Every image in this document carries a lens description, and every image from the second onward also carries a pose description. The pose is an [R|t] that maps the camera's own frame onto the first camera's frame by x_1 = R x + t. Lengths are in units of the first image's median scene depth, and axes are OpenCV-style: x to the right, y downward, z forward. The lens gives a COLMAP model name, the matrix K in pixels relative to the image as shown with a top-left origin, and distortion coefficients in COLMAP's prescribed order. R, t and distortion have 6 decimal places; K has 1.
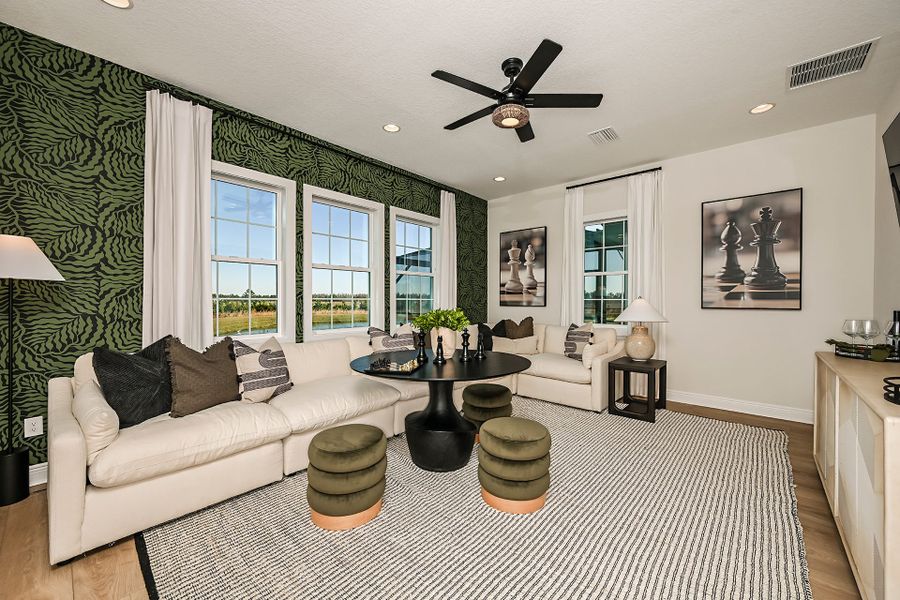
lens RADIAL K [[349.4, 0, 449.9], [0, 349.4, 301.3], [0, 0, 1]] dist [-0.000893, -0.000057]
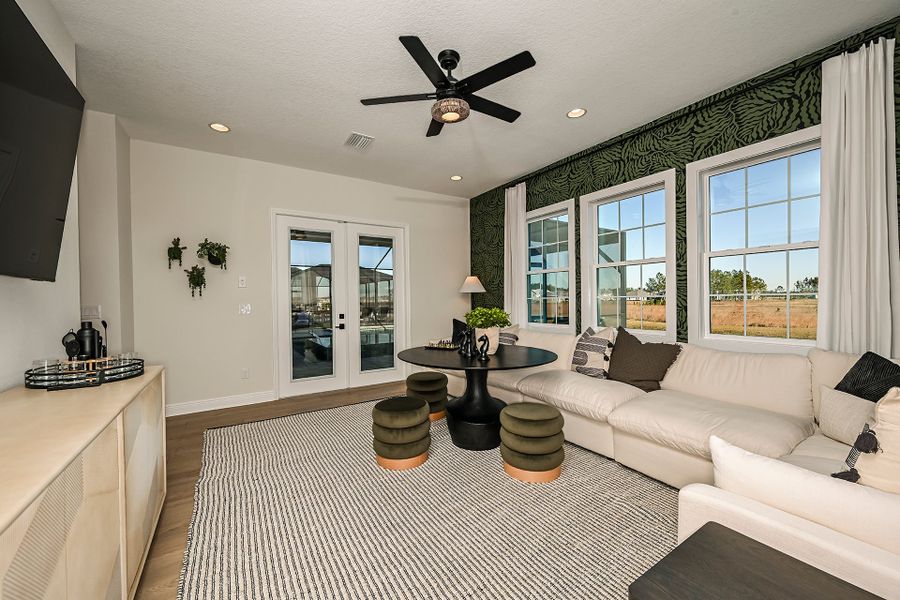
lens RADIAL K [[349.4, 0, 450.9], [0, 349.4, 302.8], [0, 0, 1]] dist [-0.000893, -0.000057]
pose [[-0.259647, 0.007266, -0.965676, 0.759119], [0.012073, 0.999918, 0.004277, -0.001709], [0.965628, -0.010548, -0.259713, 0.853277]]
